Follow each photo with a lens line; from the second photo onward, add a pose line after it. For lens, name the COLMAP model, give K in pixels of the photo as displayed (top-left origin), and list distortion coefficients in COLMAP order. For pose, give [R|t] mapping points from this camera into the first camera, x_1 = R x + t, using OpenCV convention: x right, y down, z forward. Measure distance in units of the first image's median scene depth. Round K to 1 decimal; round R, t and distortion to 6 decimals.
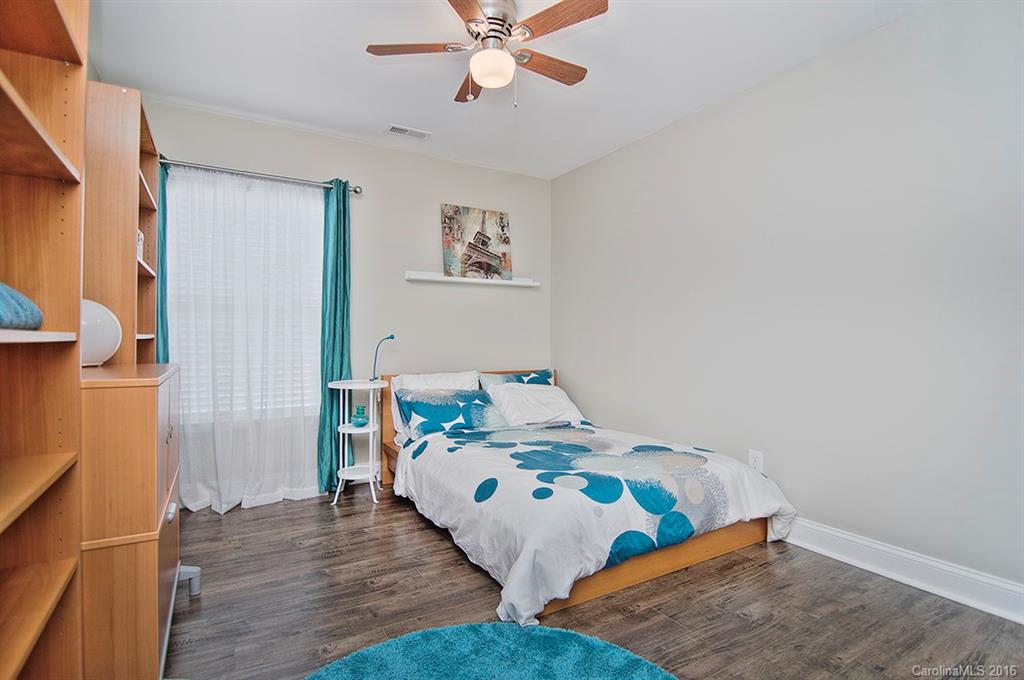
lens RADIAL K [[502.7, 0, 508.5], [0, 502.7, 335.2], [0, 0, 1]] dist [-0.022250, -0.000791]
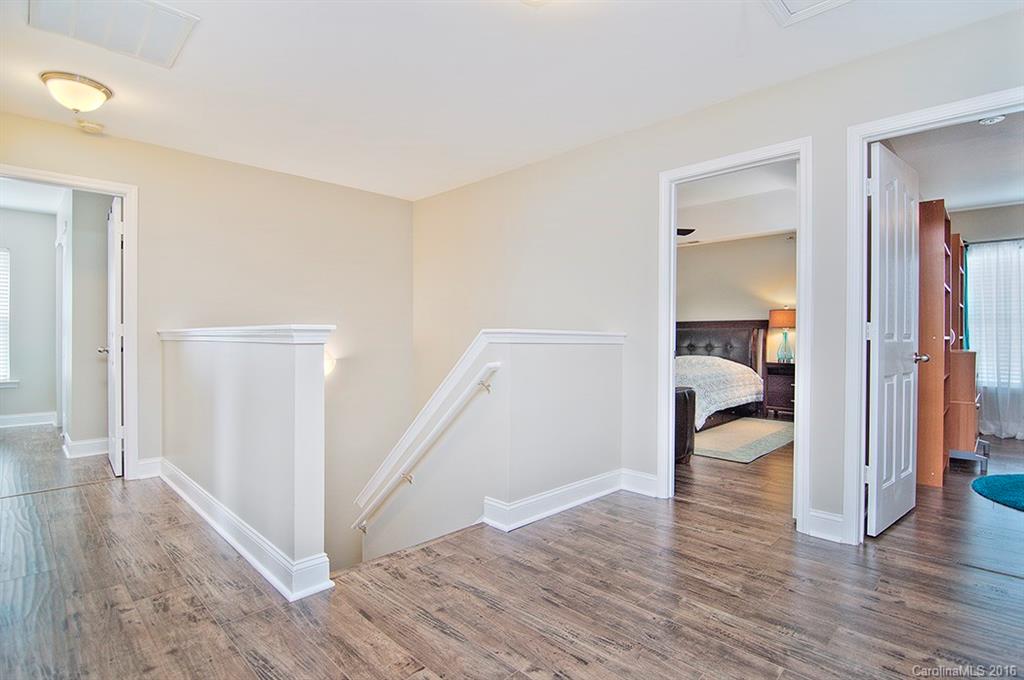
lens RADIAL K [[502.7, 0, 508.5], [0, 502.7, 335.2], [0, 0, 1]] dist [-0.022250, -0.000791]
pose [[0.248826, -0.007284, -0.968521, 0.631274], [-0.004341, 0.999953, -0.008636, 0.017894], [0.968539, 0.006353, 0.248783, -1.057223]]
